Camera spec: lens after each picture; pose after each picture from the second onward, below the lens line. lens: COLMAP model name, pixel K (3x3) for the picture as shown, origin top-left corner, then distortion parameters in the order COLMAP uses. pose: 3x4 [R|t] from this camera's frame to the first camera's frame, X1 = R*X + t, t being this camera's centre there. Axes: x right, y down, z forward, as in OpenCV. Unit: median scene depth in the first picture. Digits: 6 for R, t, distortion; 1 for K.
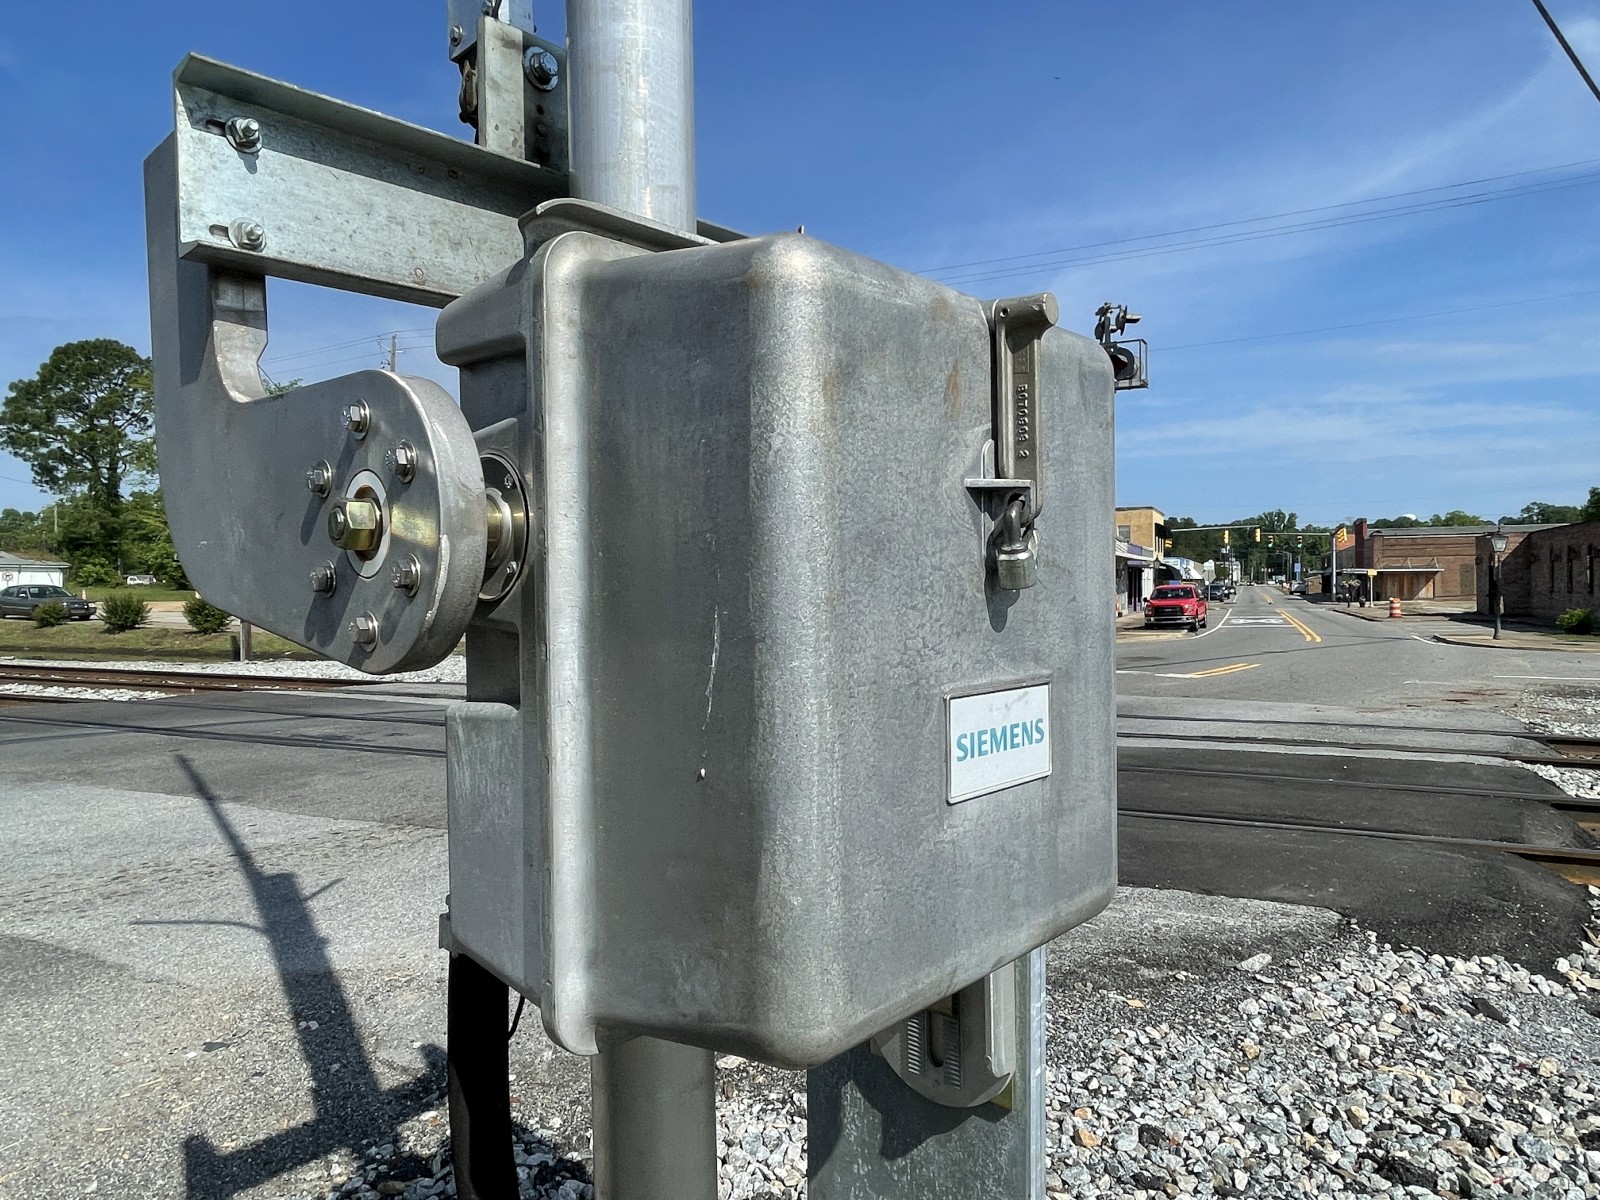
lens RADIAL K [[1023.7, 0, 803.3], [0, 1023.7, 605.1], [0, 0, 1]] dist [-0.007682, 0.000658]
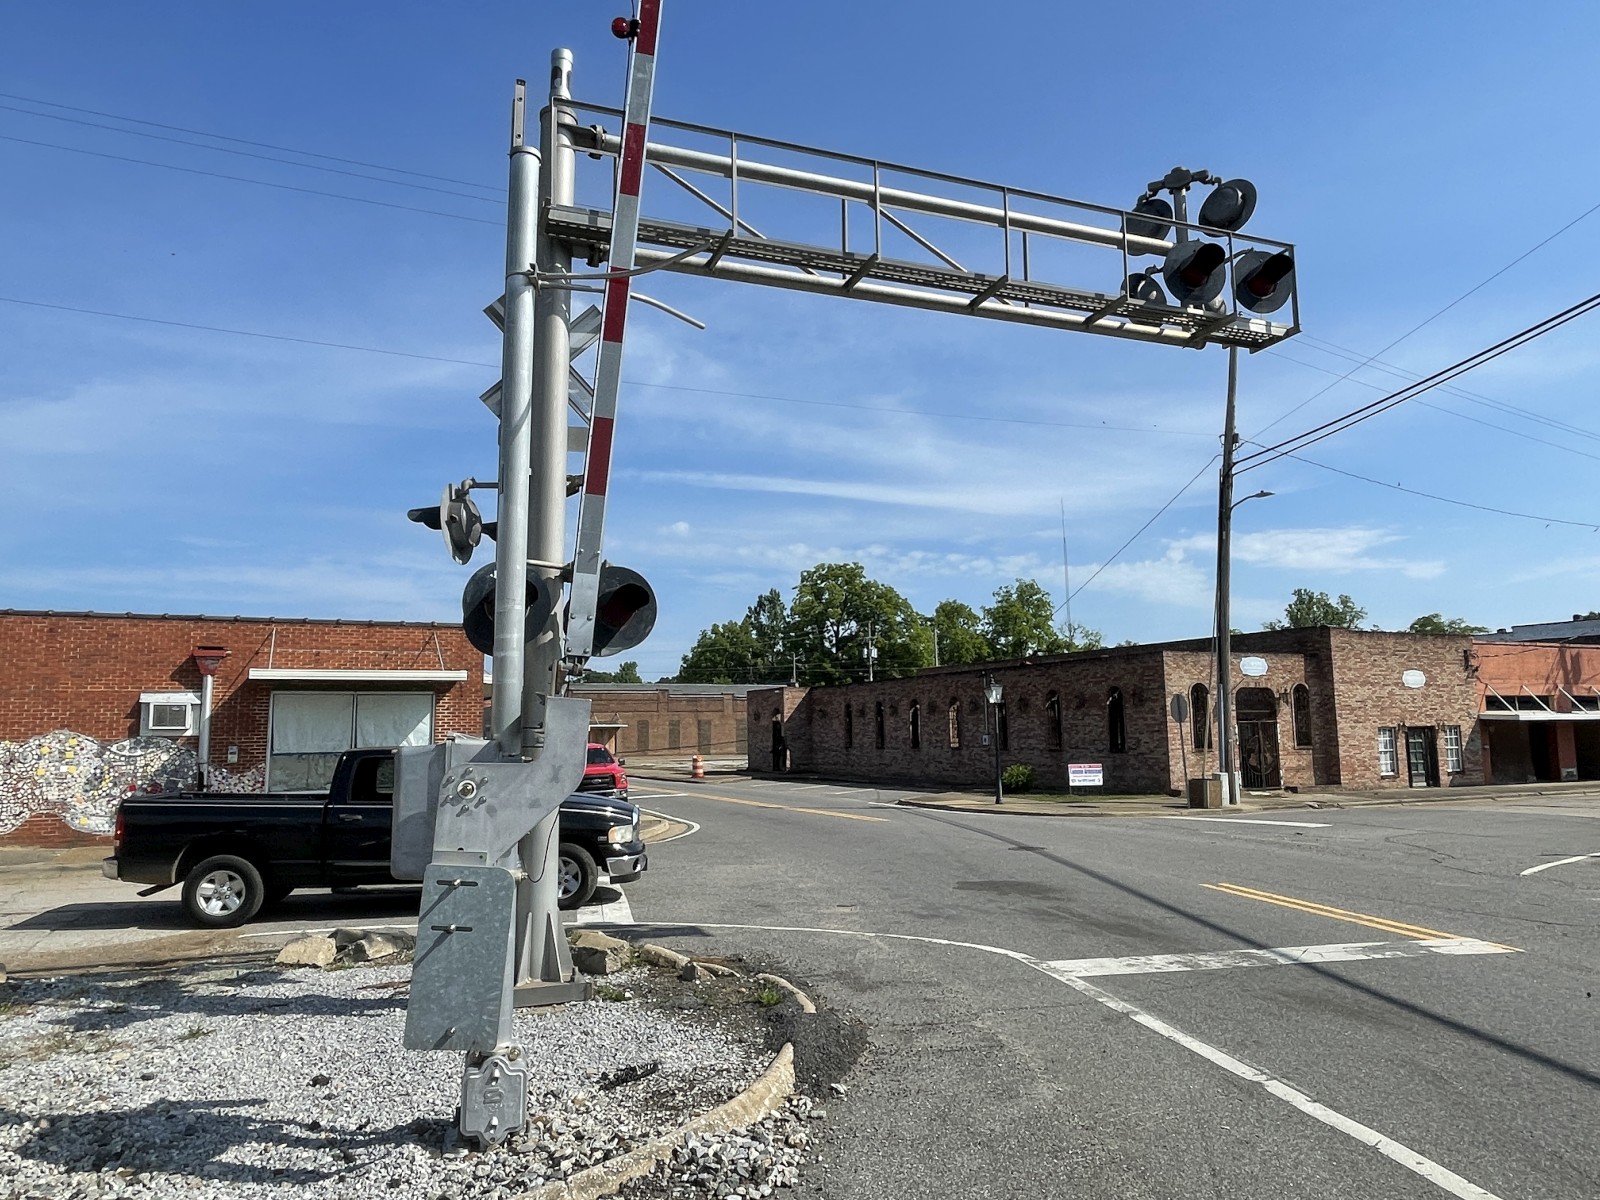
lens RADIAL K [[1023.7, 0, 789.0], [0, 1023.7, 602.5], [0, 0, 1]] dist [-0.007682, 0.000658]
pose [[0.645445, 0.095493, 0.757814, -0.045841], [0.022759, 0.989309, -0.144048, -0.005923], [-0.763467, 0.110222, 0.636372, 0.220666]]
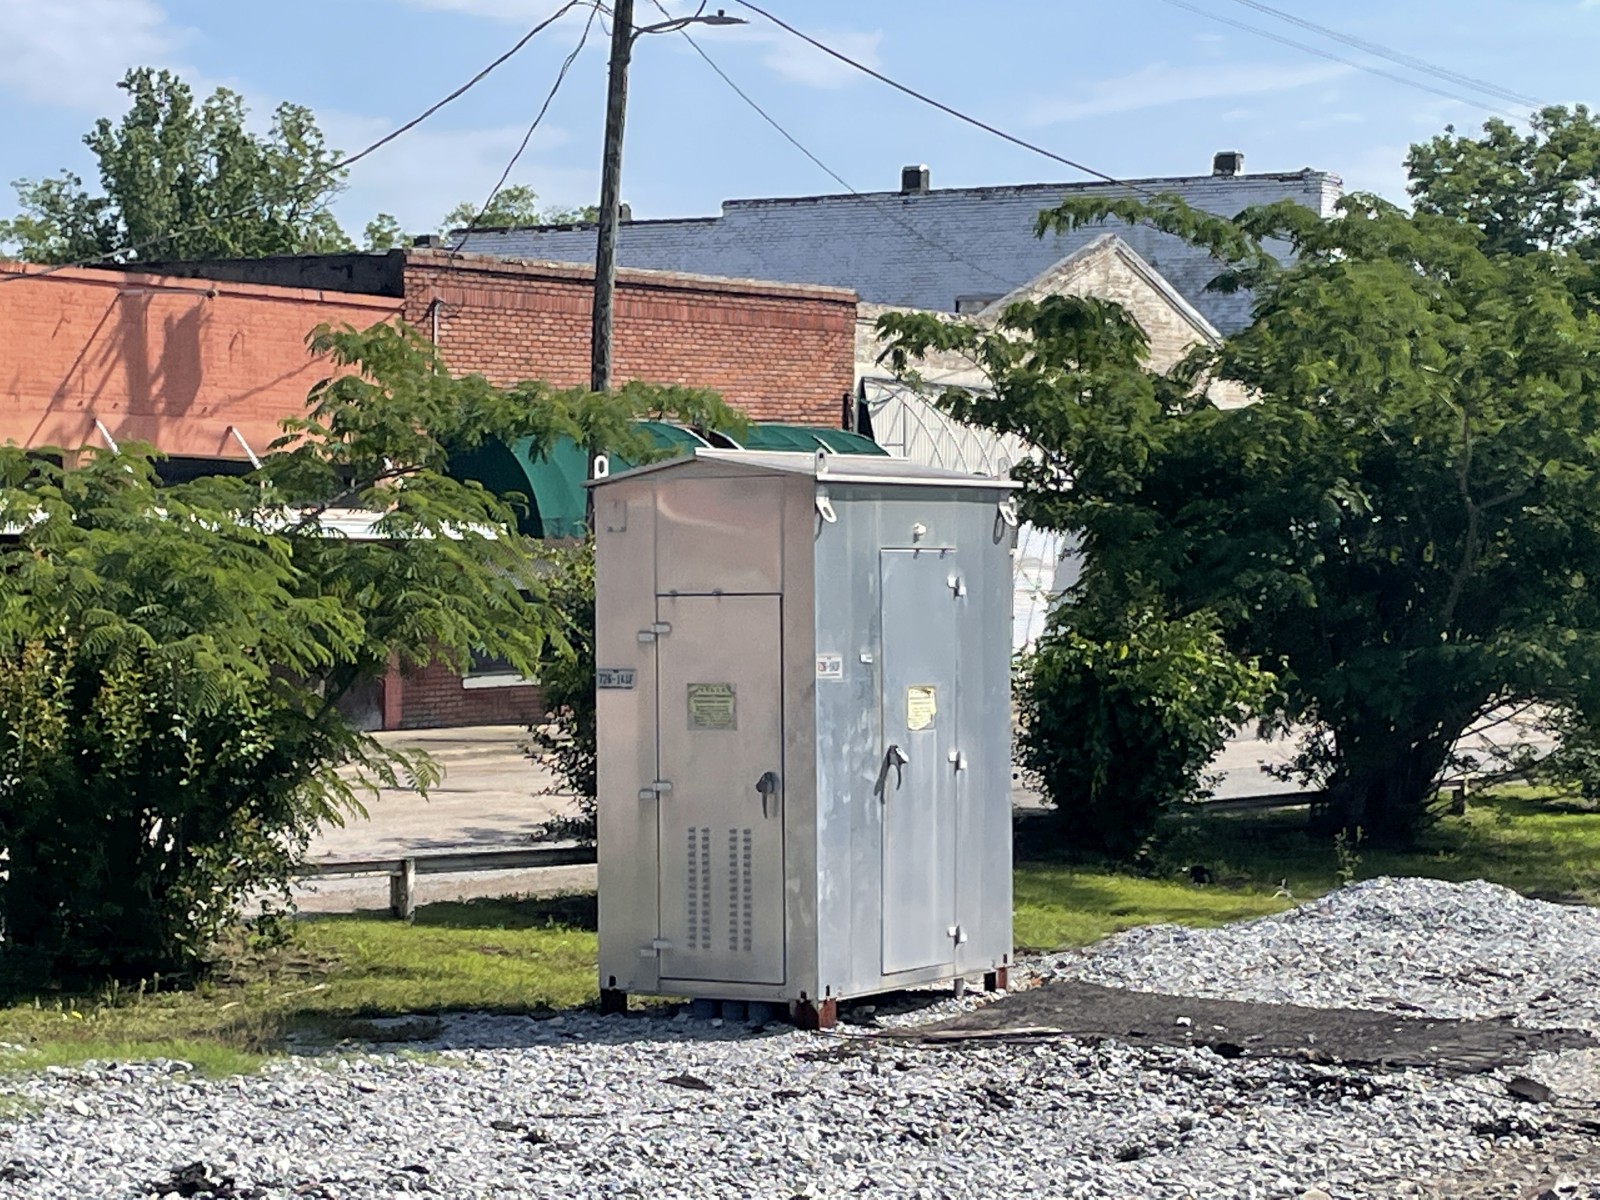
lens RADIAL K [[3732.7, 0, 794.1], [0, 3732.7, 596.1], [0, 0, 1]] dist [0.164537, 0.000000]
pose [[0.141402, -0.004933, 0.989940, 0.062724], [0.013657, 0.999902, 0.003032, -0.004523], [-0.989858, 0.013091, 0.141456, 0.094690]]
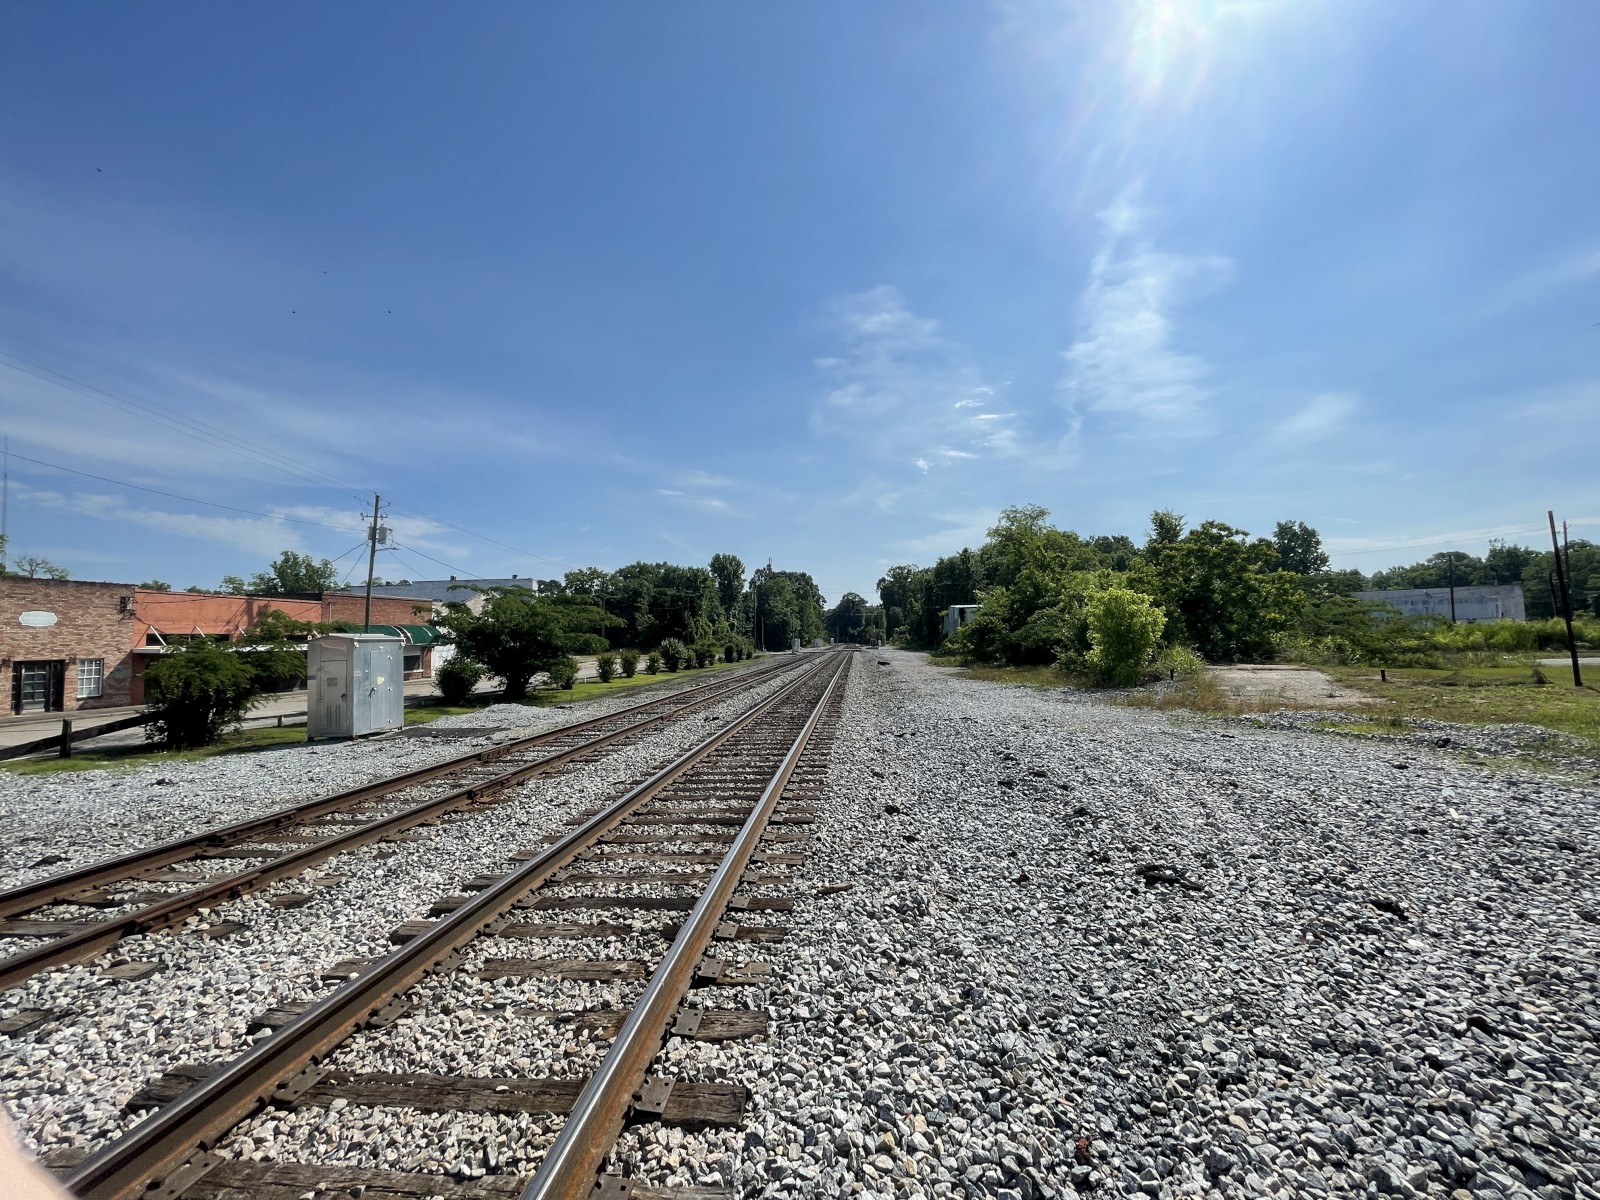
lens RADIAL K [[648.8, 0, 811.5], [0, 648.8, 589.7], [0, 0, 1]] dist [-0.002866, -0.000419]
pose [[-0.339359, 0.084649, 0.936840, 0.032897], [0.045121, 0.996261, -0.073673, -0.004498], [-0.939574, 0.017270, -0.341910, 0.055390]]
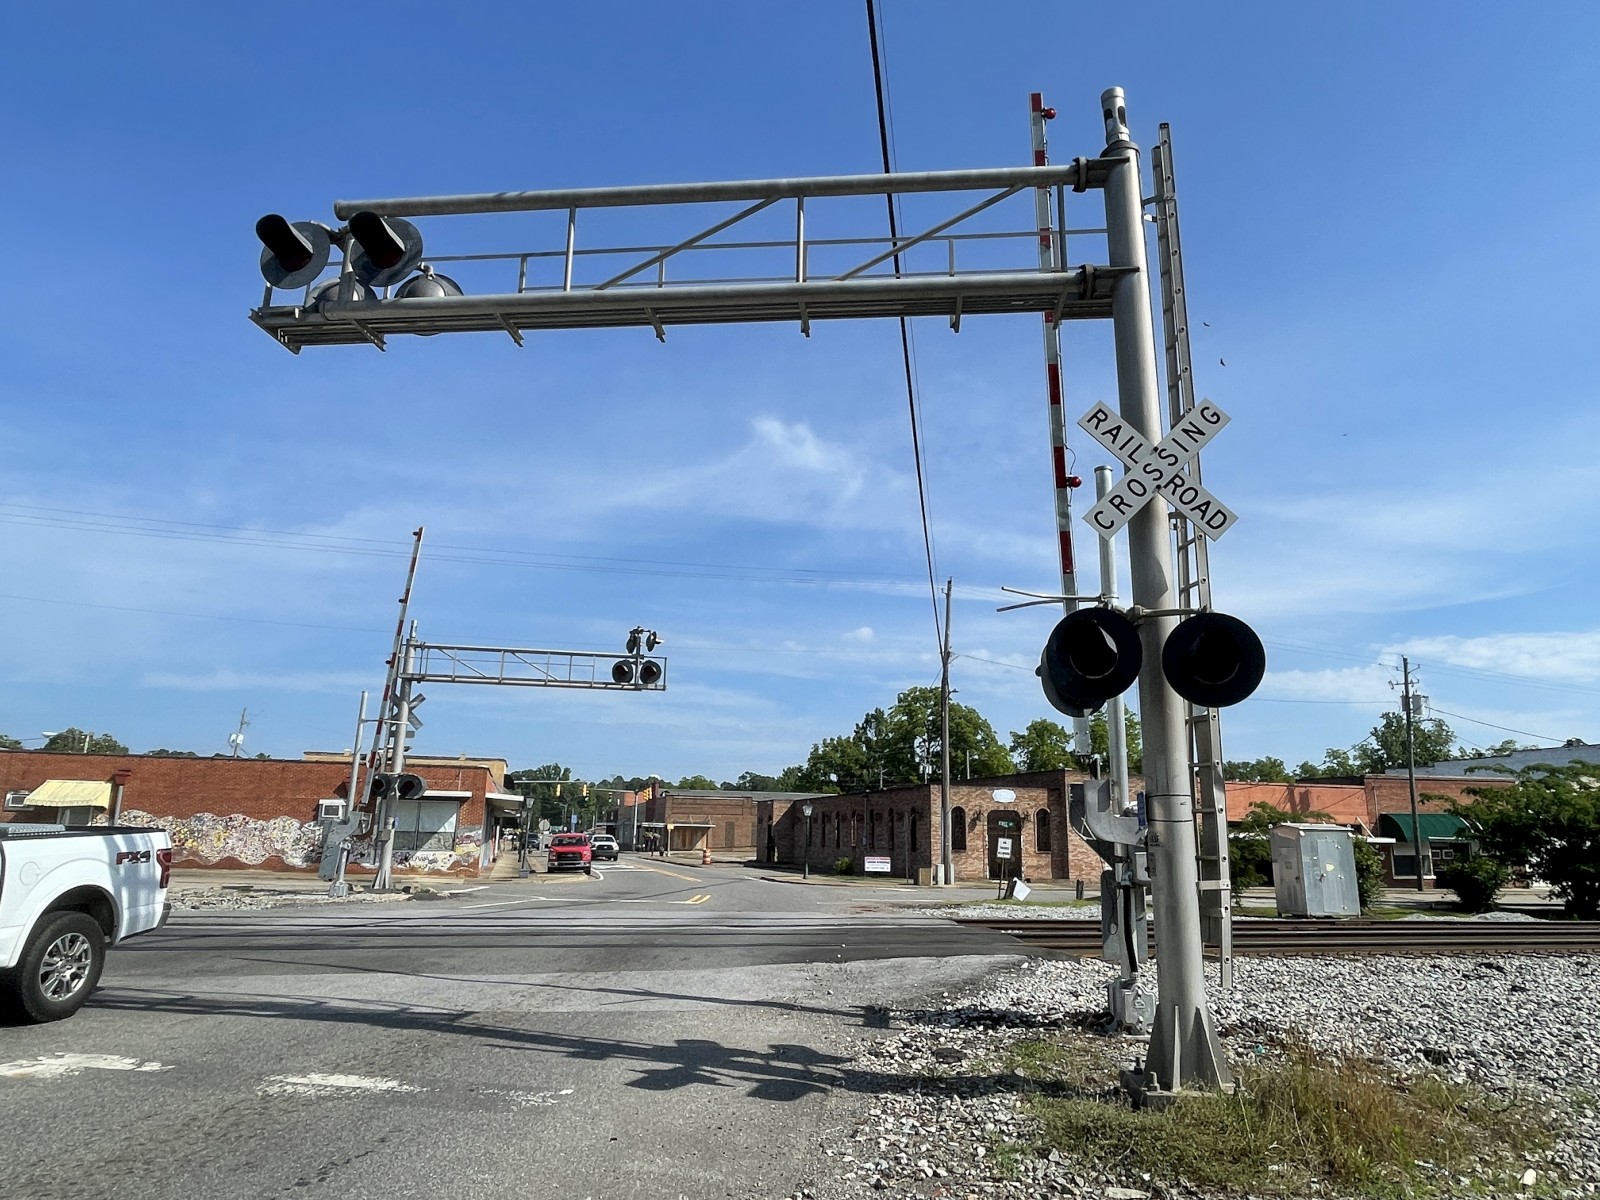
lens RADIAL K [[1012.1, 0, 806.3], [0, 1012.1, 590.1], [0, 0, 1]] dist [-0.002381, -0.003299]
pose [[0.766991, 0.173221, 0.617834, -0.101494], [-0.012420, 0.966699, -0.255613, 0.001798], [-0.641538, 0.188379, 0.743601, -0.047467]]
